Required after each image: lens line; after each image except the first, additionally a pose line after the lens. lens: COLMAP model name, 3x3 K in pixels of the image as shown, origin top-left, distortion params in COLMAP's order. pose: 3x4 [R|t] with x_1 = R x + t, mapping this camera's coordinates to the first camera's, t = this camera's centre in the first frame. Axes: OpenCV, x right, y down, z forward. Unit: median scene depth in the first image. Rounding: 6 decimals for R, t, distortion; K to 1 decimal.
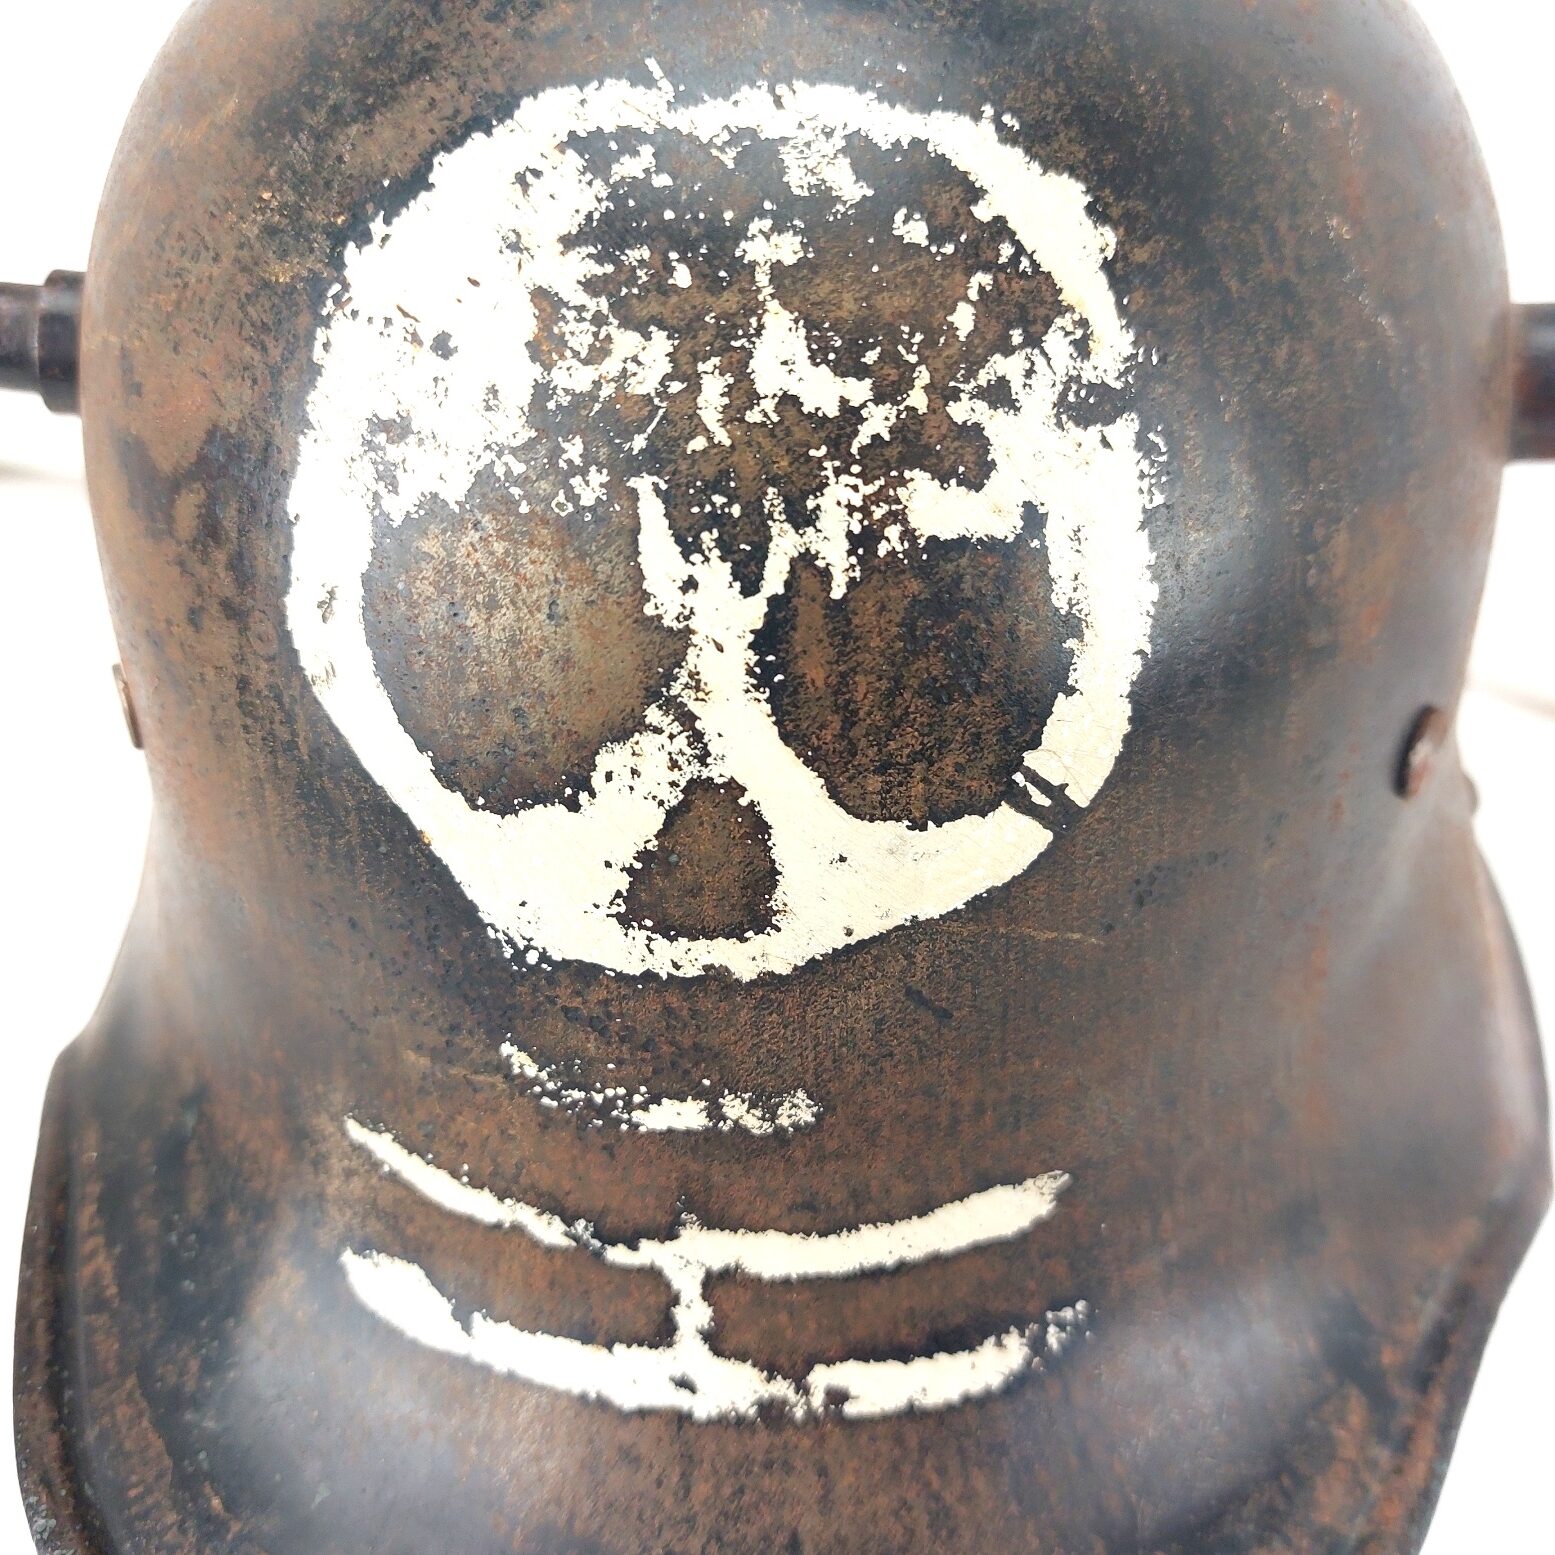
lens RADIAL K [[1516.6, 0, 785.5], [0, 1516.6, 759.7], [0, 0, 1]] dist [0.101356, -0.301479]
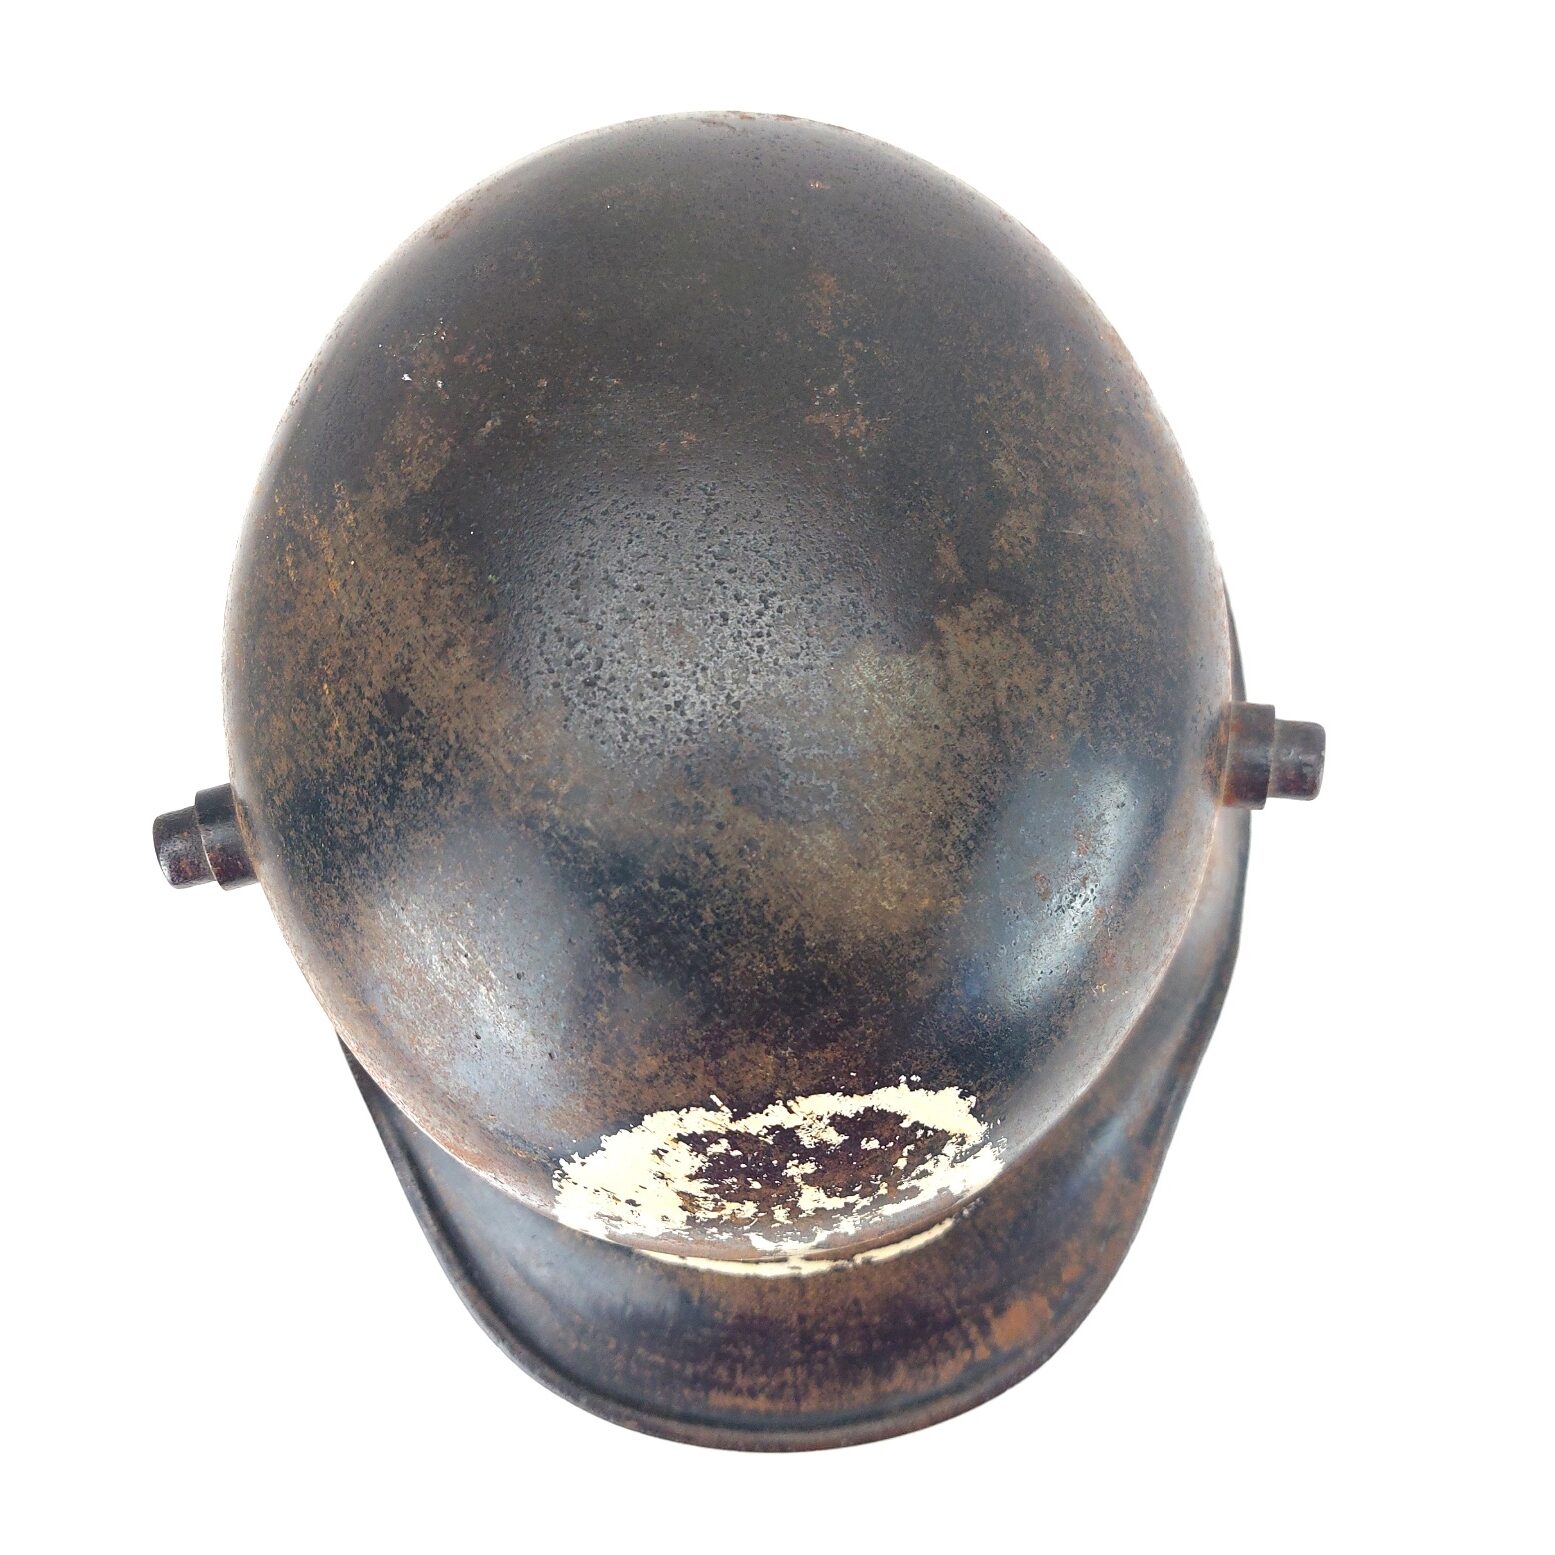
lens RADIAL K [[1516.6, 0, 785.5], [0, 1516.6, 759.7], [0, 0, 1]] dist [0.101356, -0.301479]
pose [[0.980773, -0.195142, 0.002193, 0.063060], [0.135826, 0.690637, 0.710332, -1.878888], [-0.140130, -0.696376, 0.703864, 0.018095]]
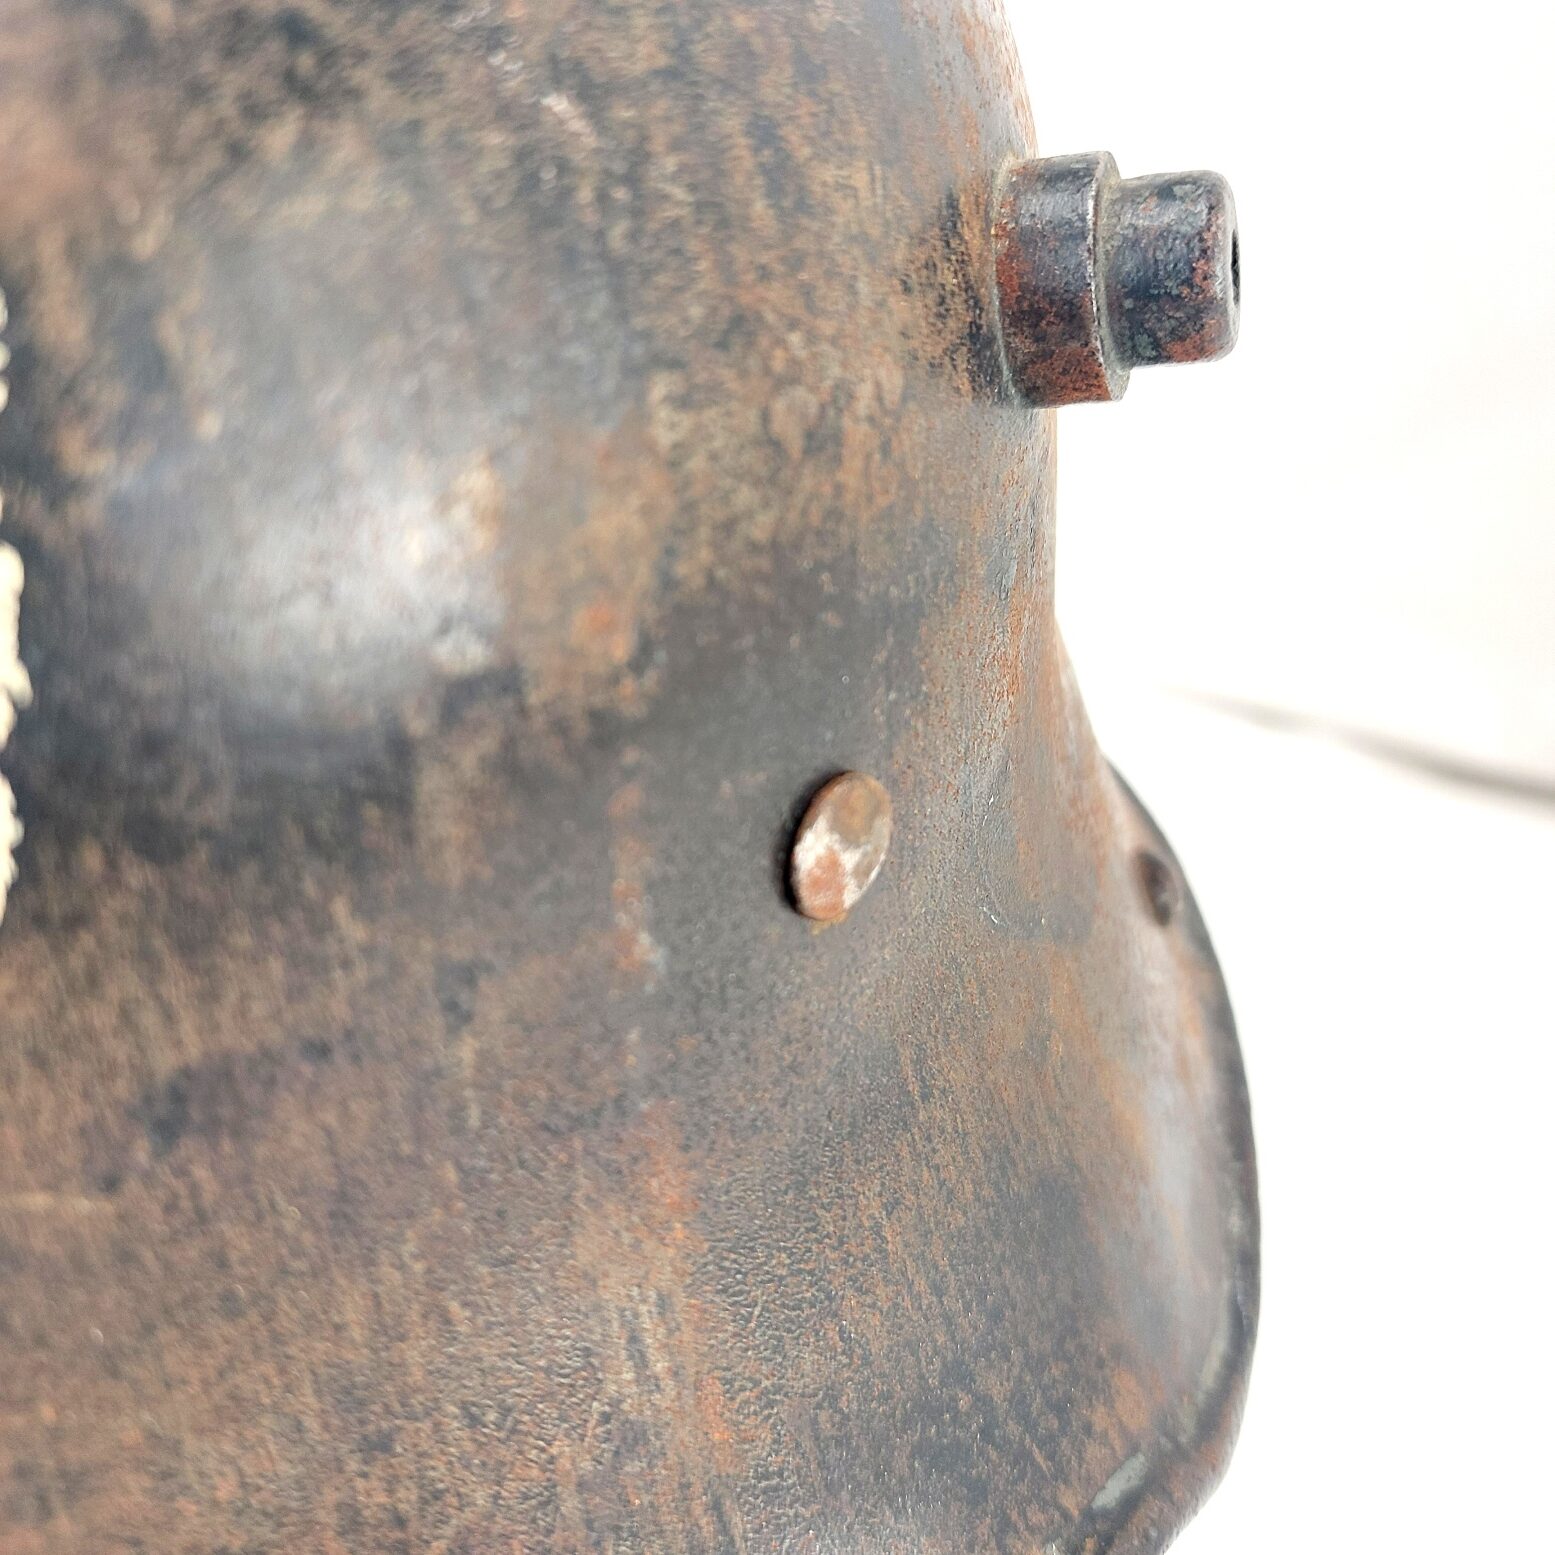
lens RADIAL K [[1516.6, 0, 785.5], [0, 1516.6, 759.7], [0, 0, 1]] dist [0.101356, -0.301479]
pose [[0.999756, -0.021844, 0.003330, 0.501624], [0.021995, 0.998214, -0.055540, -0.009026], [-0.002111, 0.055600, 0.998451, 0.469160]]
